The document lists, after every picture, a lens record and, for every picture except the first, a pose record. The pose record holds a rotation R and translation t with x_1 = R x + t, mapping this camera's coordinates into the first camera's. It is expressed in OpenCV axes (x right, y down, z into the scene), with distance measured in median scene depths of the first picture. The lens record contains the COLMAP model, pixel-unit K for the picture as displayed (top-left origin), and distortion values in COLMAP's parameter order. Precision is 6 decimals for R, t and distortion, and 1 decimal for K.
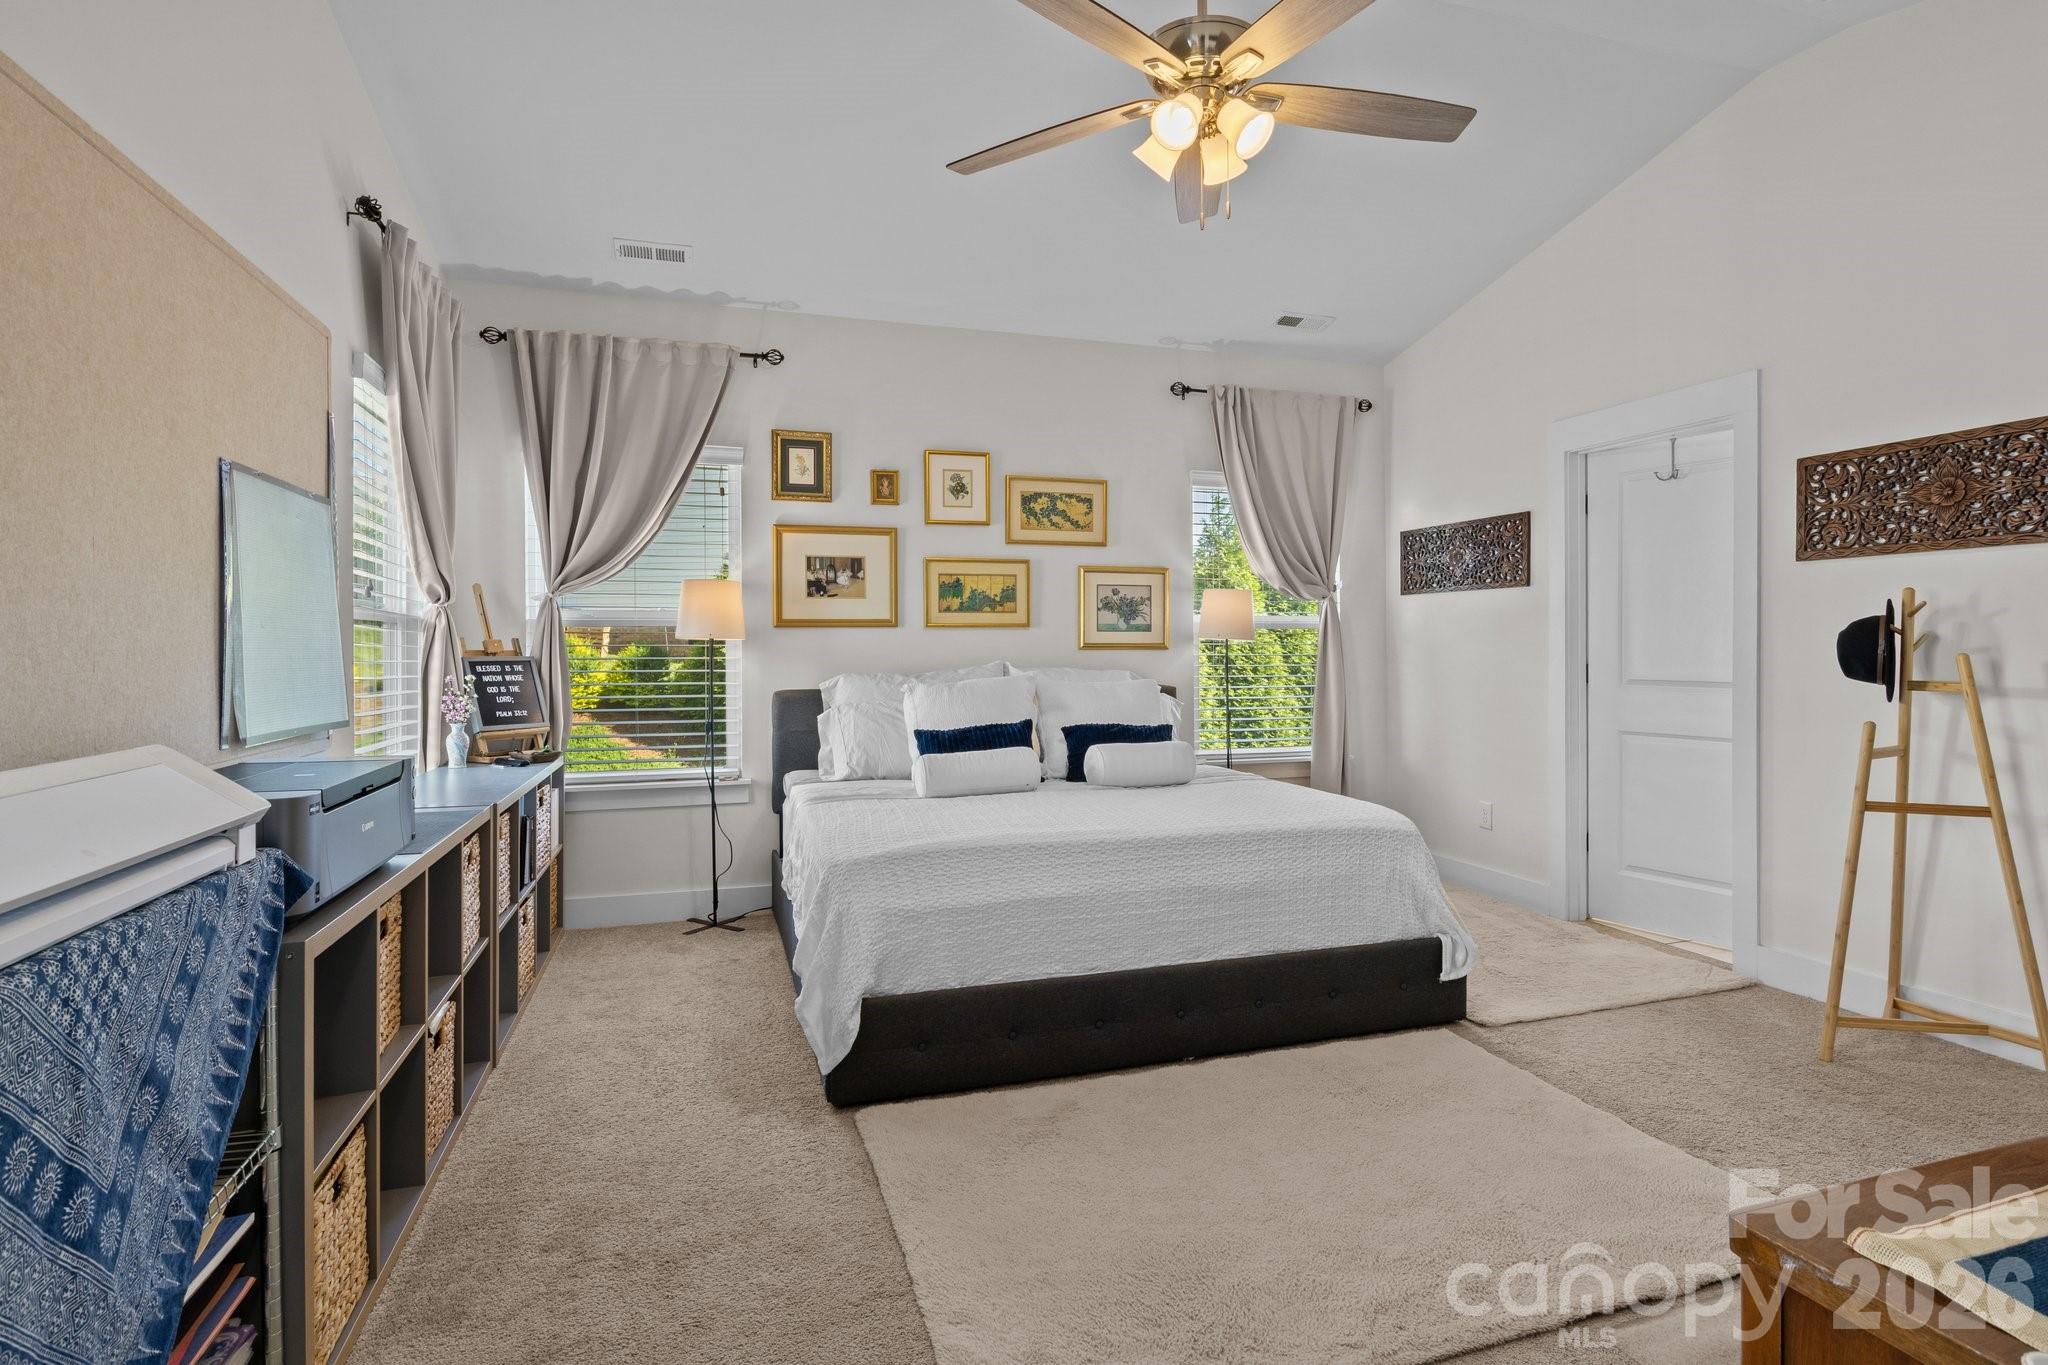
lens RADIAL K [[1020.2, 0, 1024.9], [0, 1020.2, 662.5], [0, 0, 1]] dist [-0.011923, 0.003989]
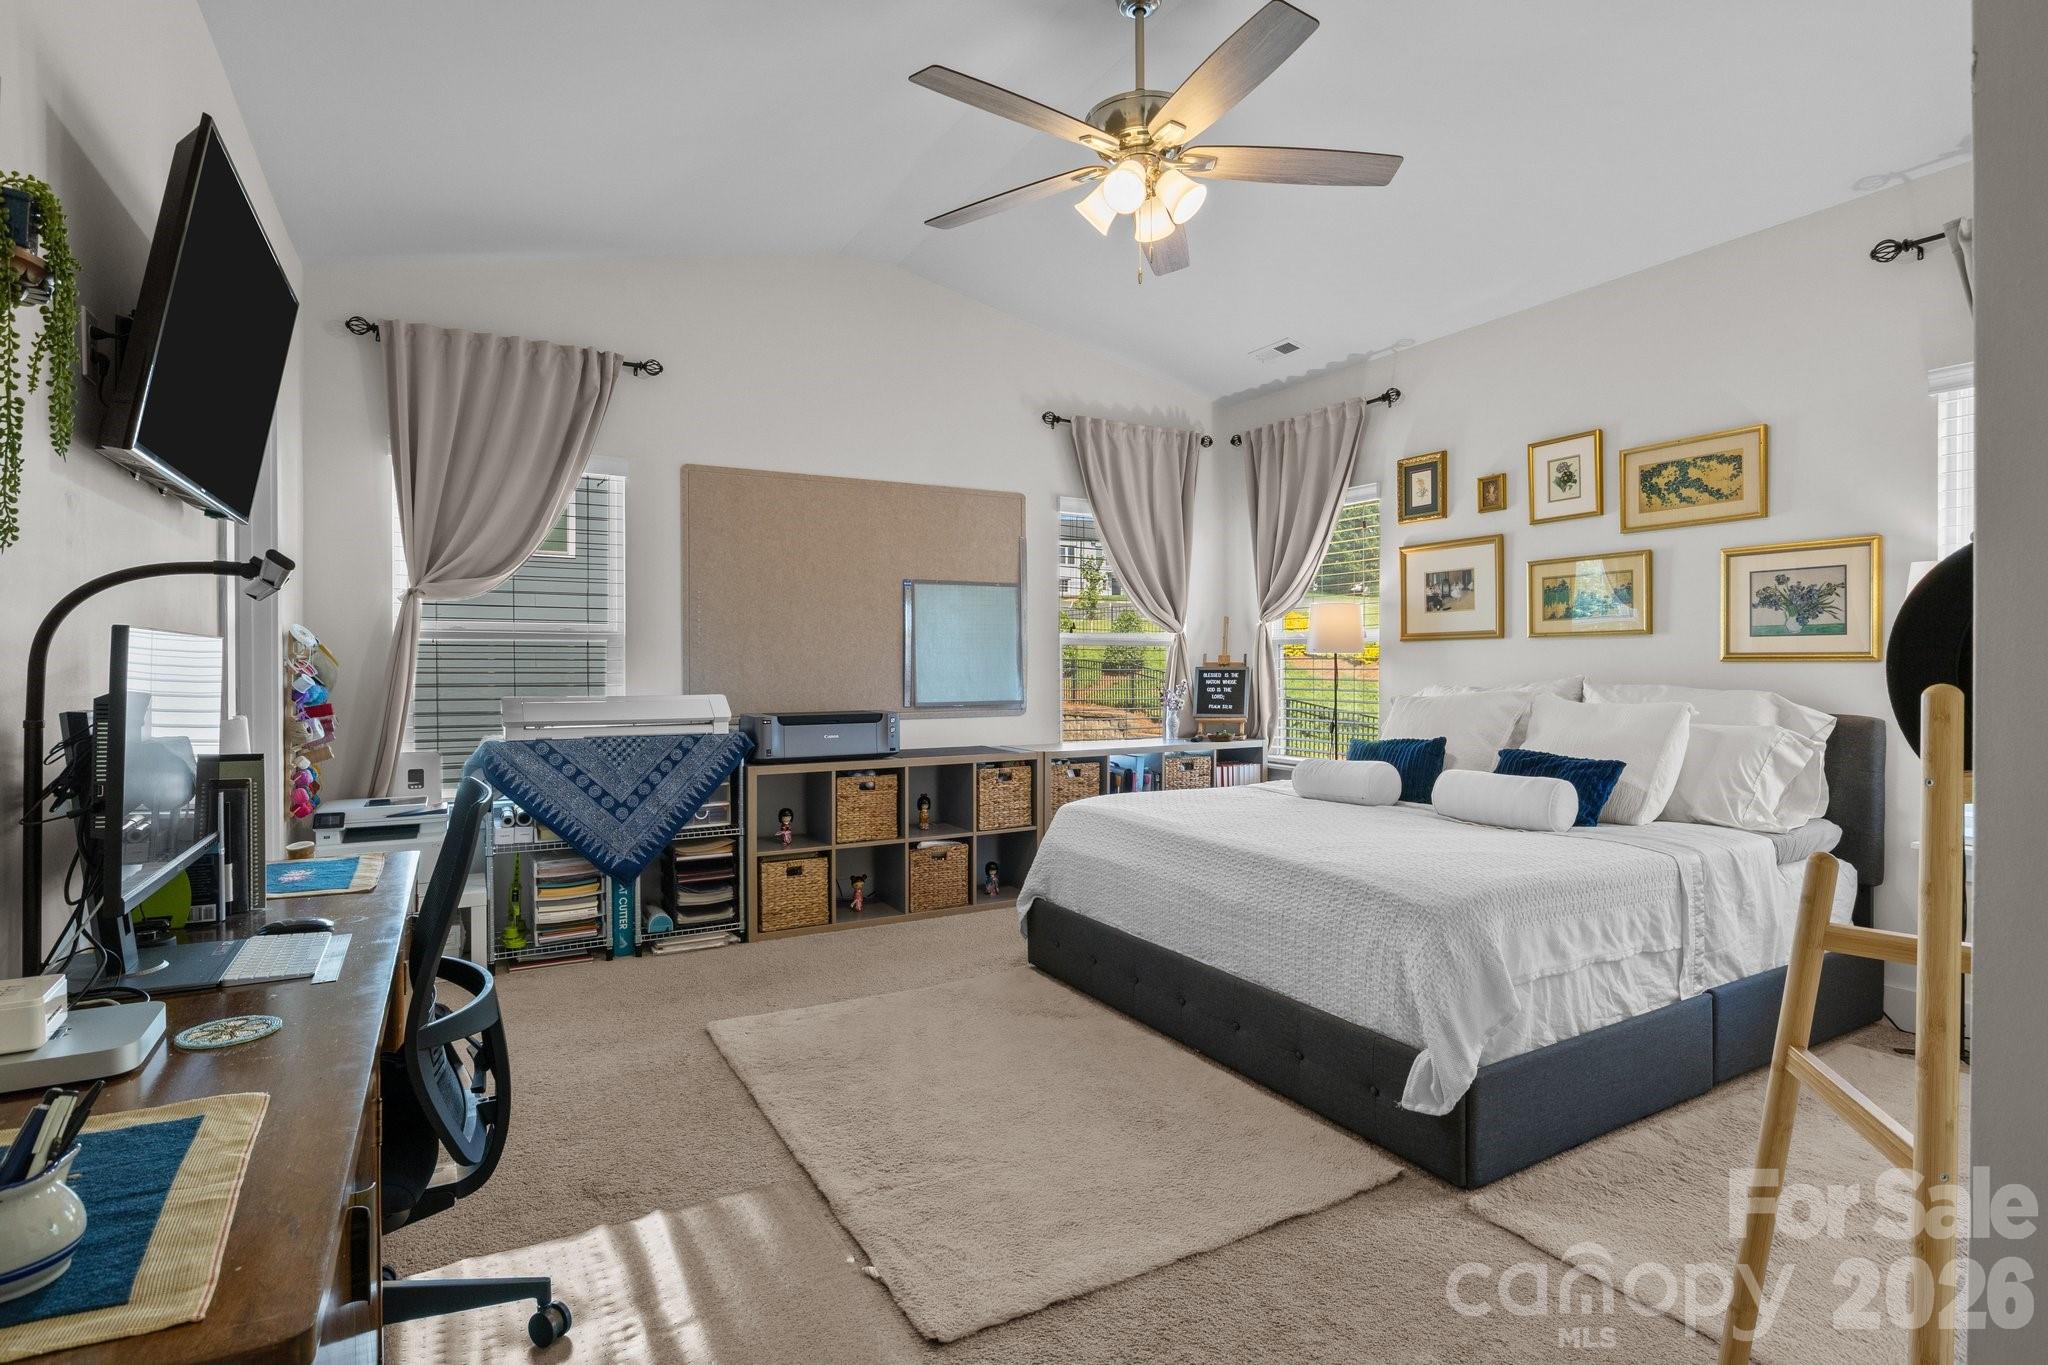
lens RADIAL K [[1020.2, 0, 1027.6], [0, 1020.2, 674.9], [0, 0, 1]] dist [-0.011923, 0.003989]
pose [[0.202090, 0.013904, -0.979268, 0.716803], [-0.006947, 0.999894, 0.012763, -0.009444], [0.979342, 0.004223, 0.202165, 0.375301]]
